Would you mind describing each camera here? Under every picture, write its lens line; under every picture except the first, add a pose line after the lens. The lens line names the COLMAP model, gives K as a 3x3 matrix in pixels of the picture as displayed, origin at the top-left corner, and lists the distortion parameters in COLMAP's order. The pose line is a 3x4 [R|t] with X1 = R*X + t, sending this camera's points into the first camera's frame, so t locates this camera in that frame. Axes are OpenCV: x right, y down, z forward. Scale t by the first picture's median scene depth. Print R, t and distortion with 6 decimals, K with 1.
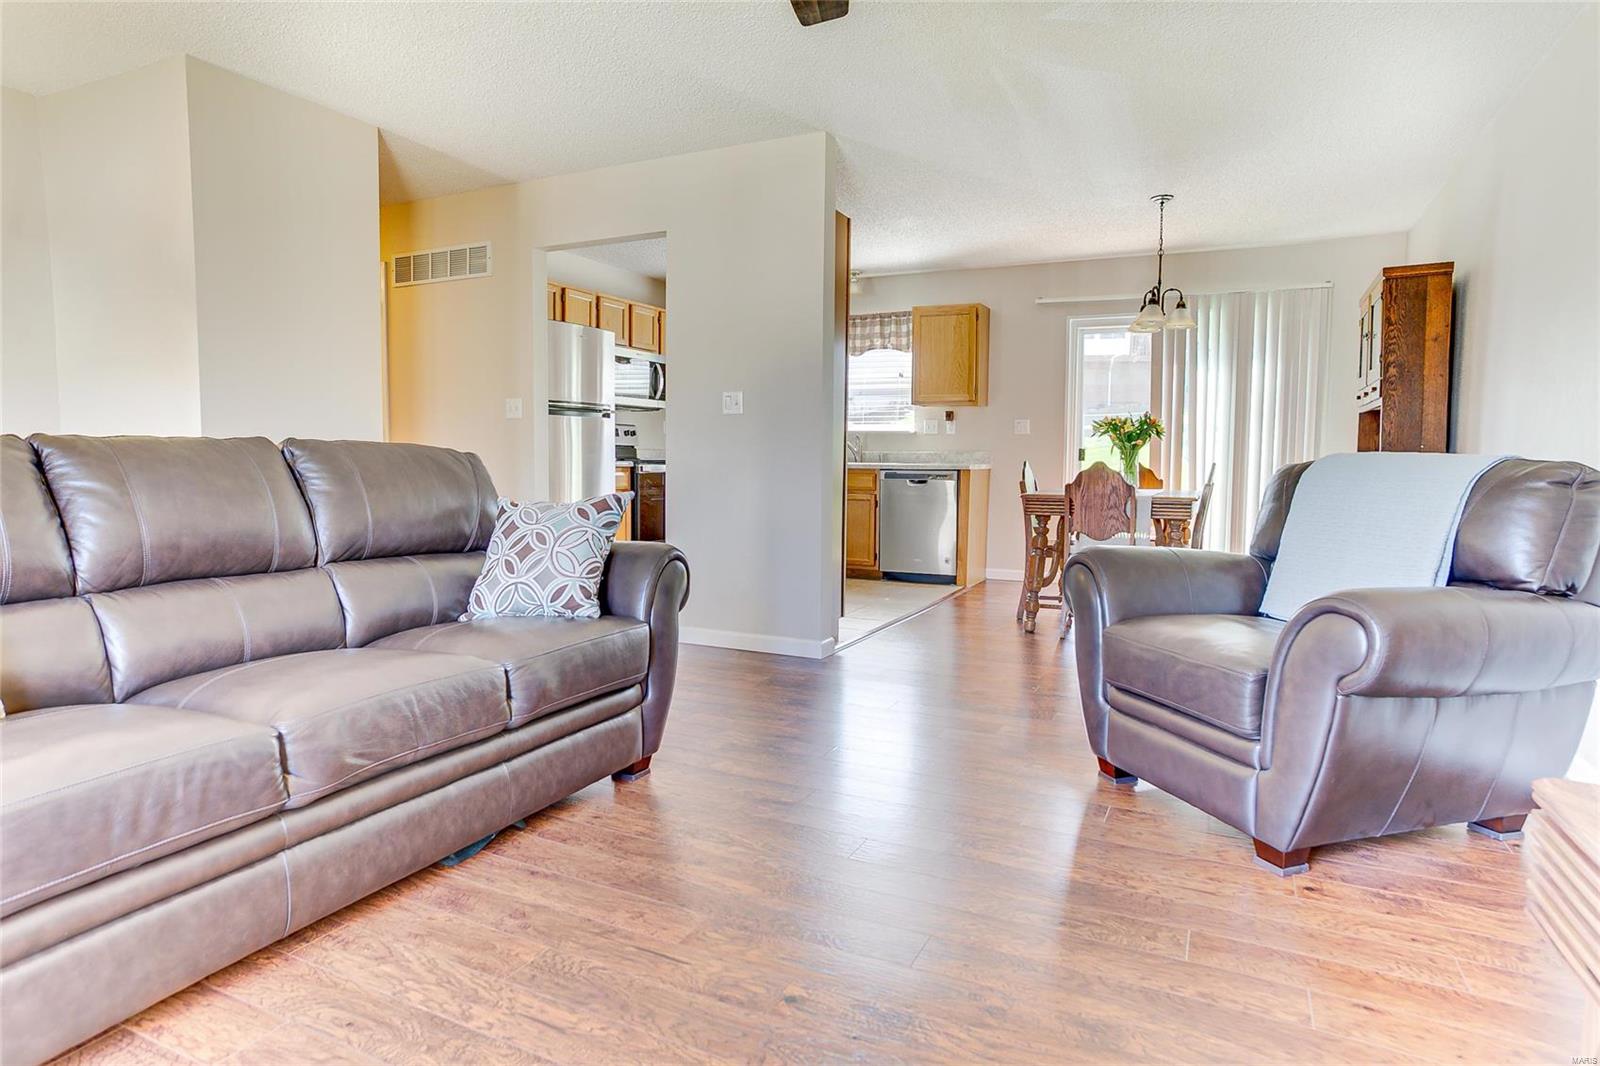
lens RADIAL K [[910.2, 0, 800.0], [0, 910.2, 533.0], [0, 0, 1]] dist [-0.100776, 0.083342]
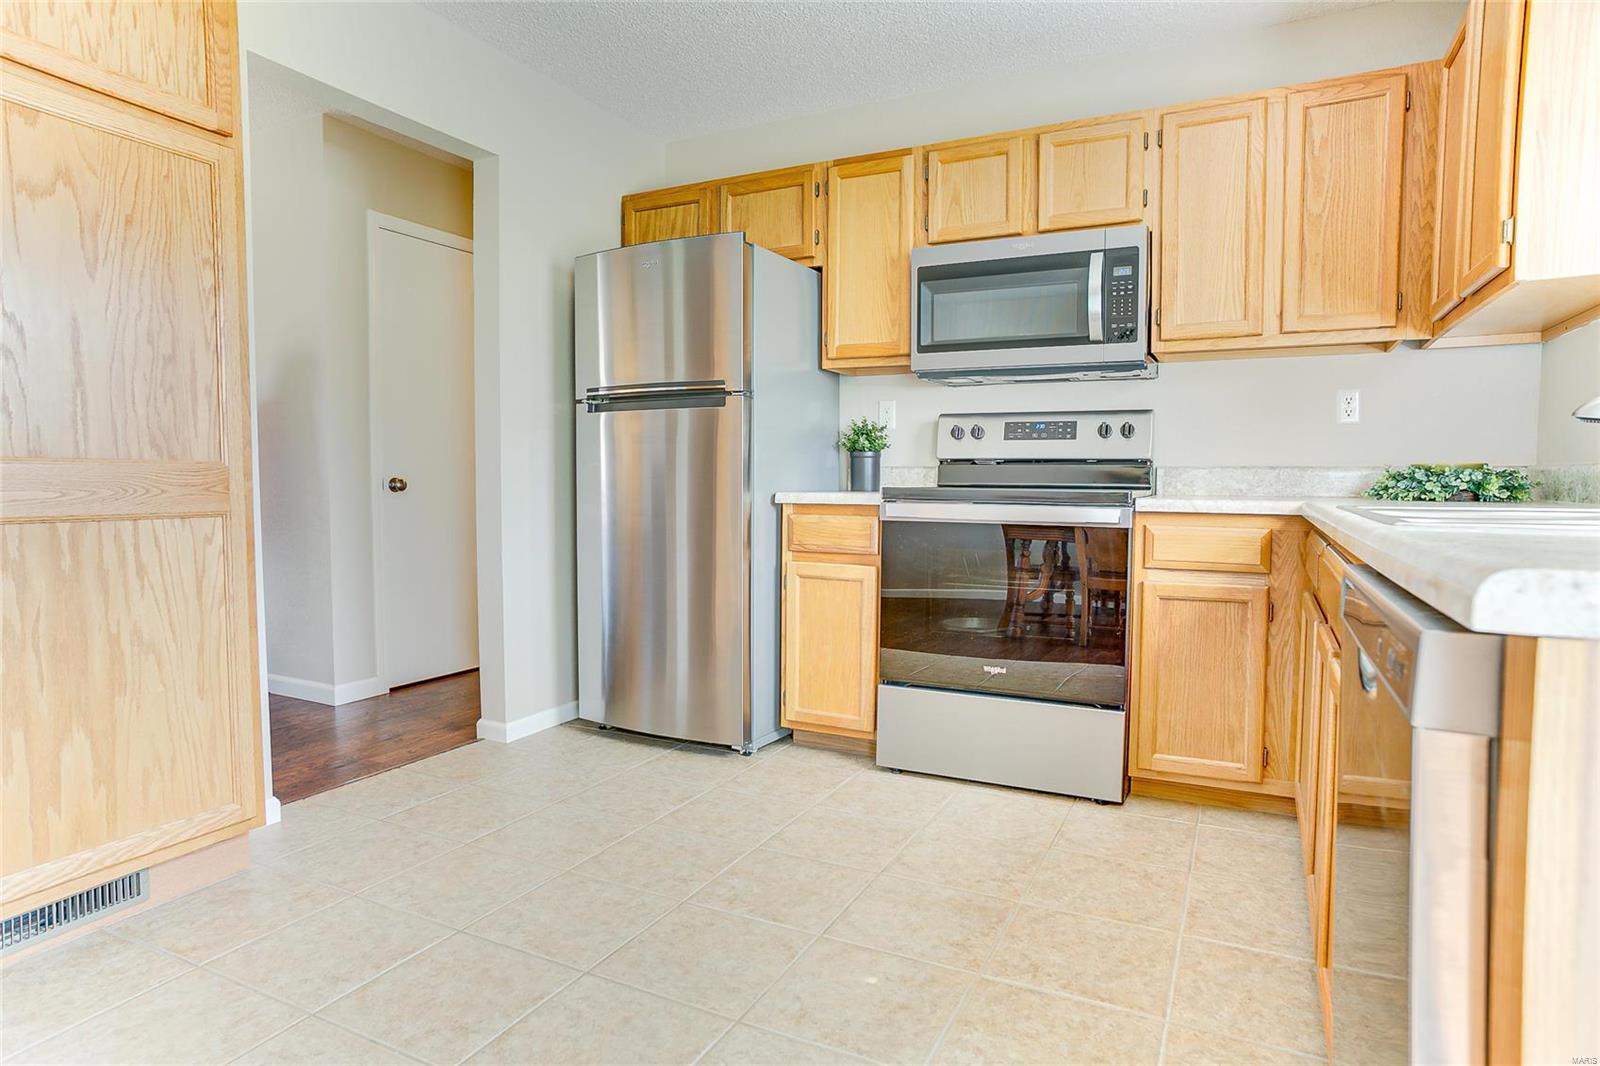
lens RADIAL K [[910.2, 0, 800.0], [0, 910.2, 533.0], [0, 0, 1]] dist [-0.100776, 0.083342]
pose [[-0.019584, 0.047218, -0.998693, 0.251708], [-0.087503, 0.994970, 0.048758, -0.073073], [0.995972, 0.088344, -0.015353, 0.902747]]
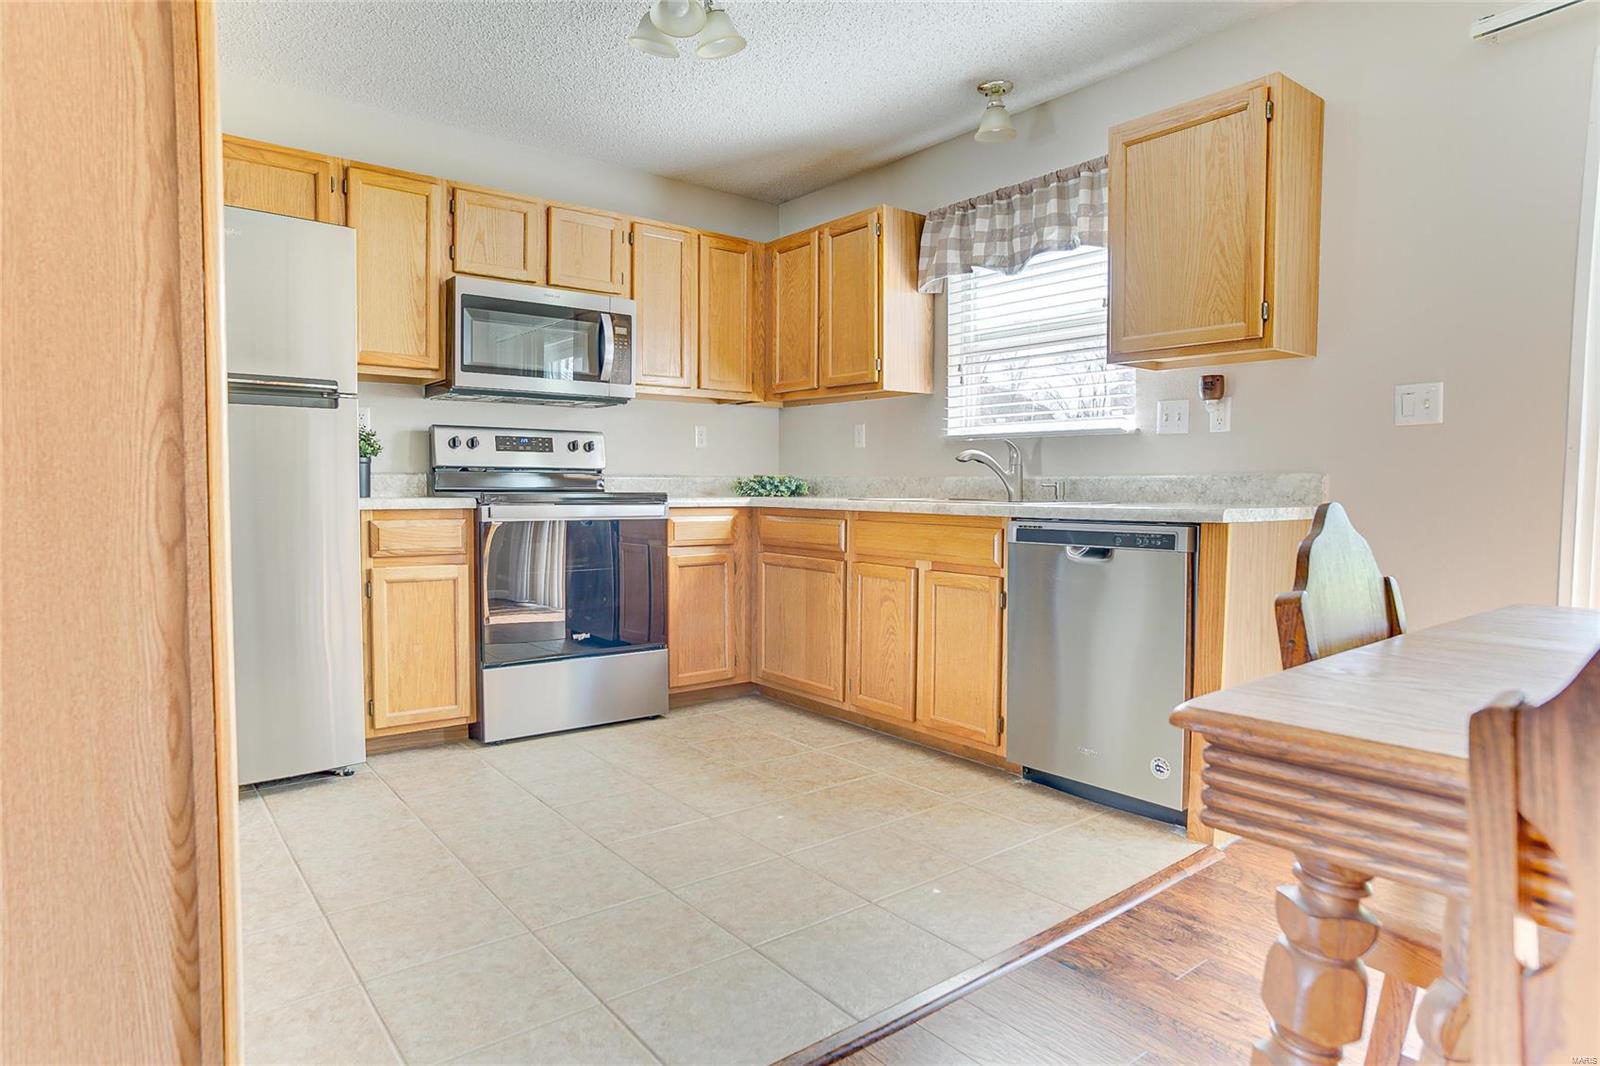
lens RADIAL K [[910.2, 0, 800.0], [0, 910.2, 533.0], [0, 0, 1]] dist [-0.100776, 0.083342]
pose [[0.899872, 0.018112, -0.435778, 0.182894], [-0.032854, 0.999114, -0.026317, -0.049478], [0.434915, 0.037999, 0.899669, 0.589741]]
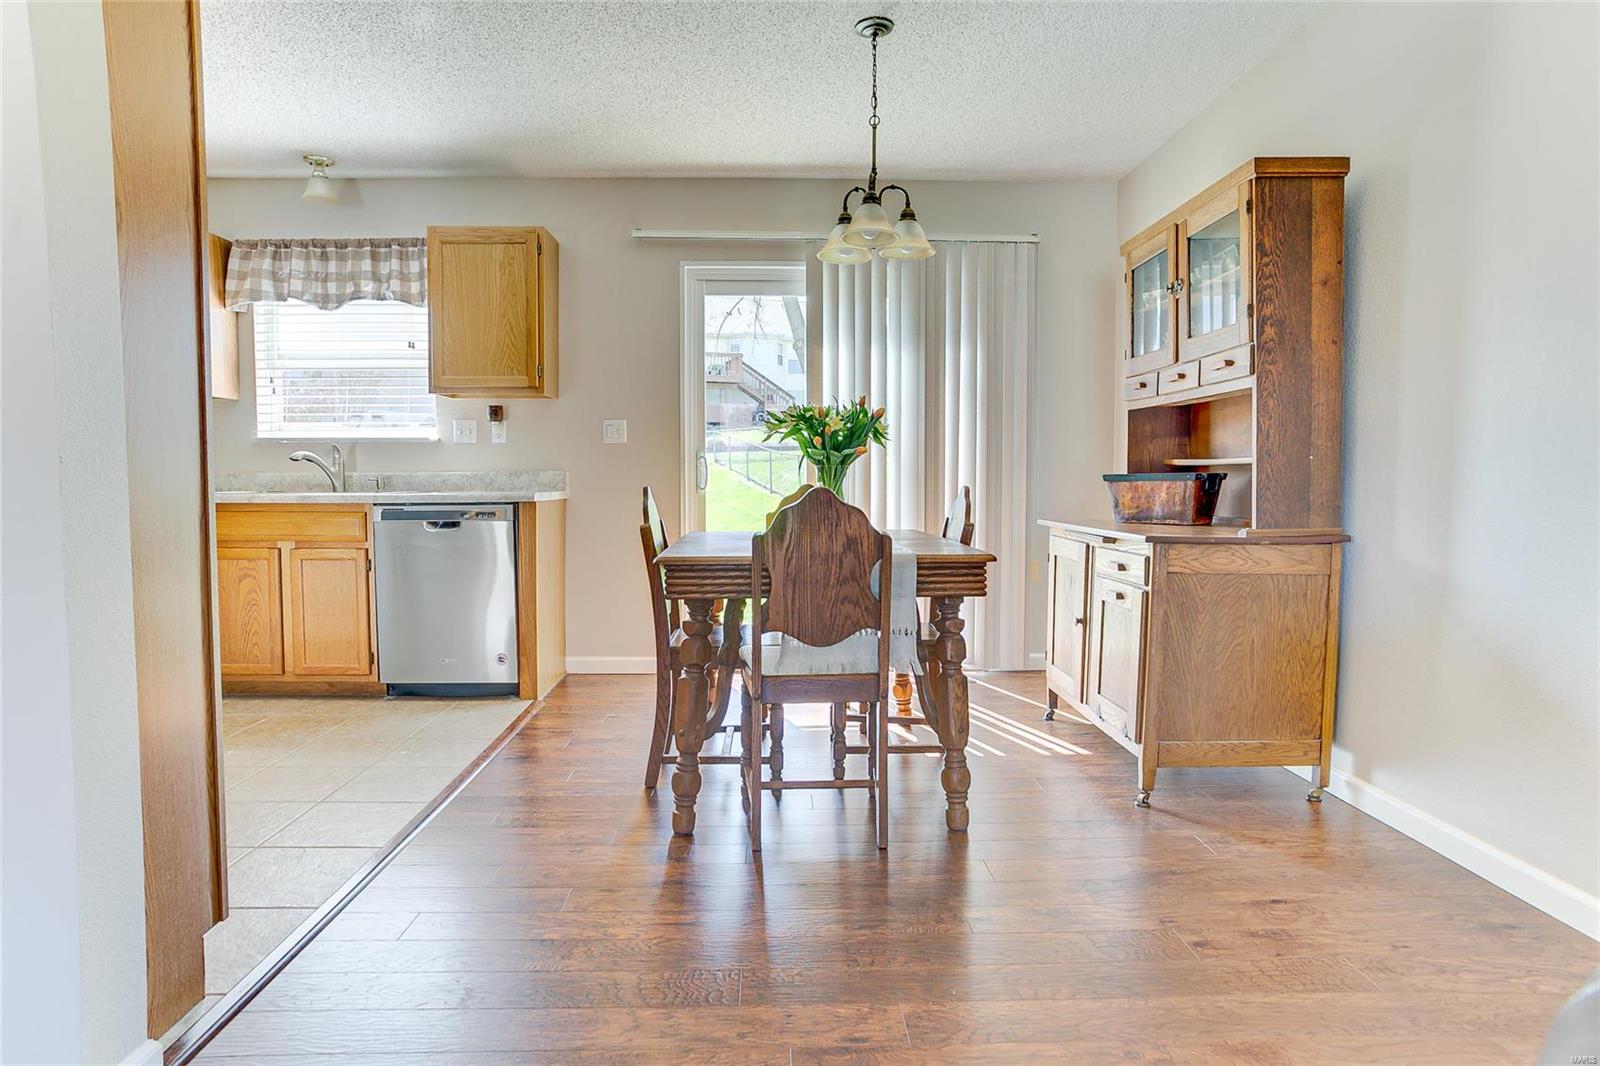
lens RADIAL K [[910.2, 0, 800.0], [0, 910.2, 533.0], [0, 0, 1]] dist [-0.100776, 0.083342]
pose [[0.884137, -0.034333, 0.465965, 0.064024], [0.045055, 0.998914, -0.011886, -0.033776], [-0.465050, 0.031503, 0.884723, 0.389872]]
